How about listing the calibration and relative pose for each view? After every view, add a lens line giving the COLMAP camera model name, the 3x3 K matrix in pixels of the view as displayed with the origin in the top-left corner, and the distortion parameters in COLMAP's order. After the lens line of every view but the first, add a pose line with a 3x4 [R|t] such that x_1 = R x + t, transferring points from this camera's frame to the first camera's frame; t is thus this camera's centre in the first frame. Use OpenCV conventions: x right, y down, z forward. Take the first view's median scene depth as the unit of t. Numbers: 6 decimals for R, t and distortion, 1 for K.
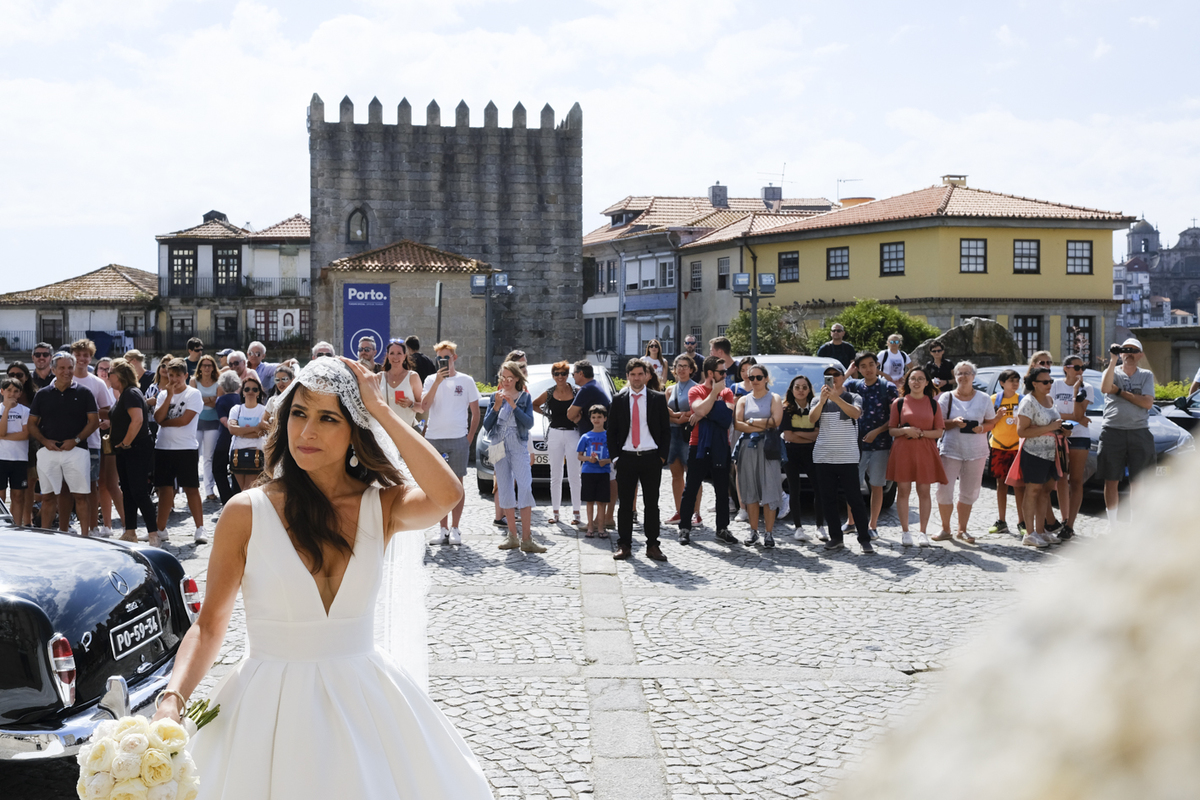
lens RADIAL K [[1199.6, 0, 527.3], [0, 1199.6, 362.5], [0, 0, 1]] dist [-0.041589, 0.000000]
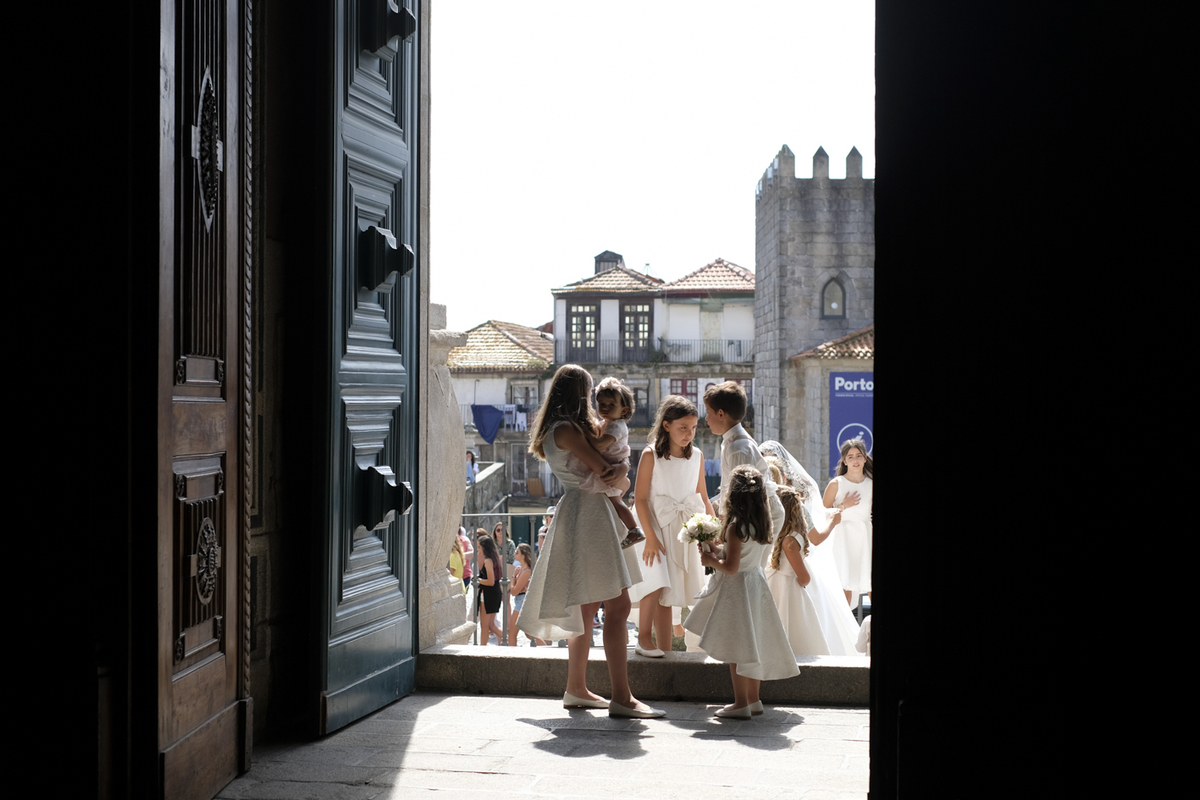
lens RADIAL K [[1764.8, 0, 599.0], [0, 1764.8, 401.9], [0, 0, 1]] dist [-0.030249, 0.000000]
pose [[0.981445, 0.003946, -0.191704, -0.061920], [-0.004532, 0.999986, -0.002617, -0.034601], [0.191692, 0.003437, 0.981449, -0.259419]]
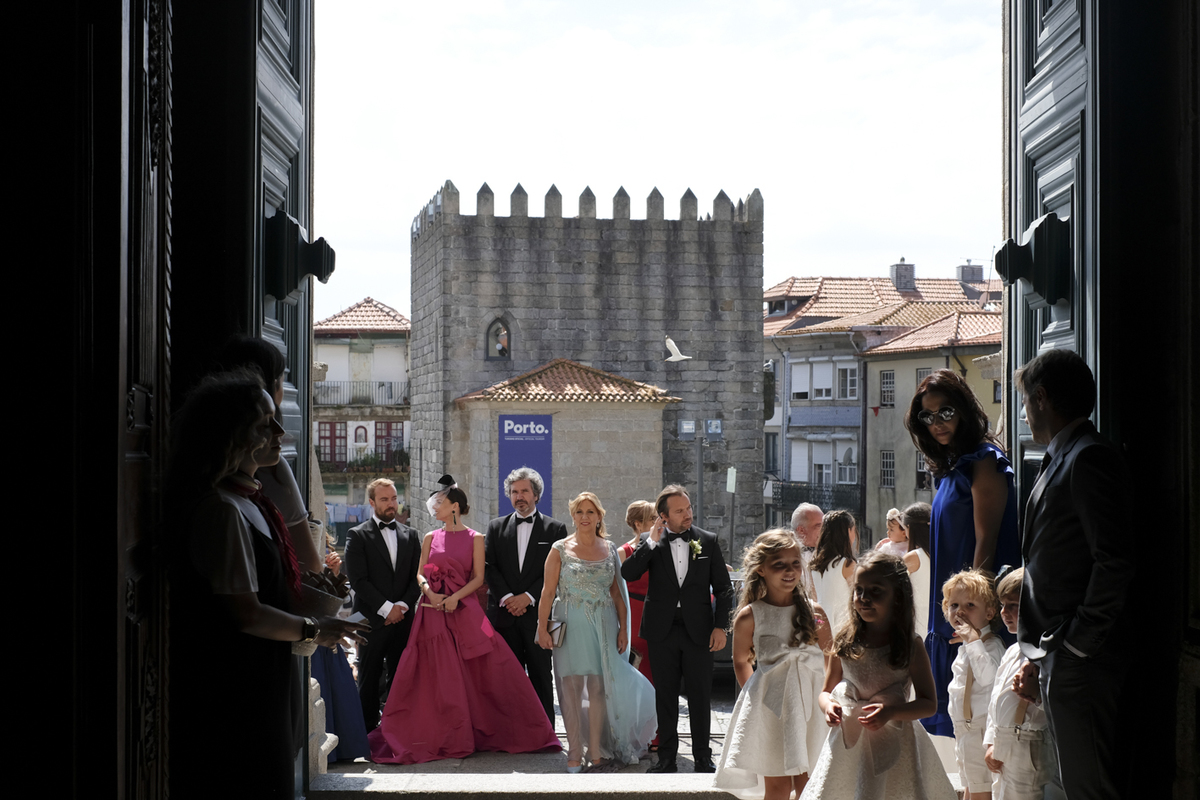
lens RADIAL K [[1764.8, 0, 604.6], [0, 1764.8, 438.5], [0, 0, 1]] dist [-0.030249, 0.000000]
pose [[0.999689, 0.001363, 0.024905, -0.094754], [-0.001194, 0.999976, -0.006829, -0.035180], [-0.024914, 0.006797, 0.999666, -0.222124]]
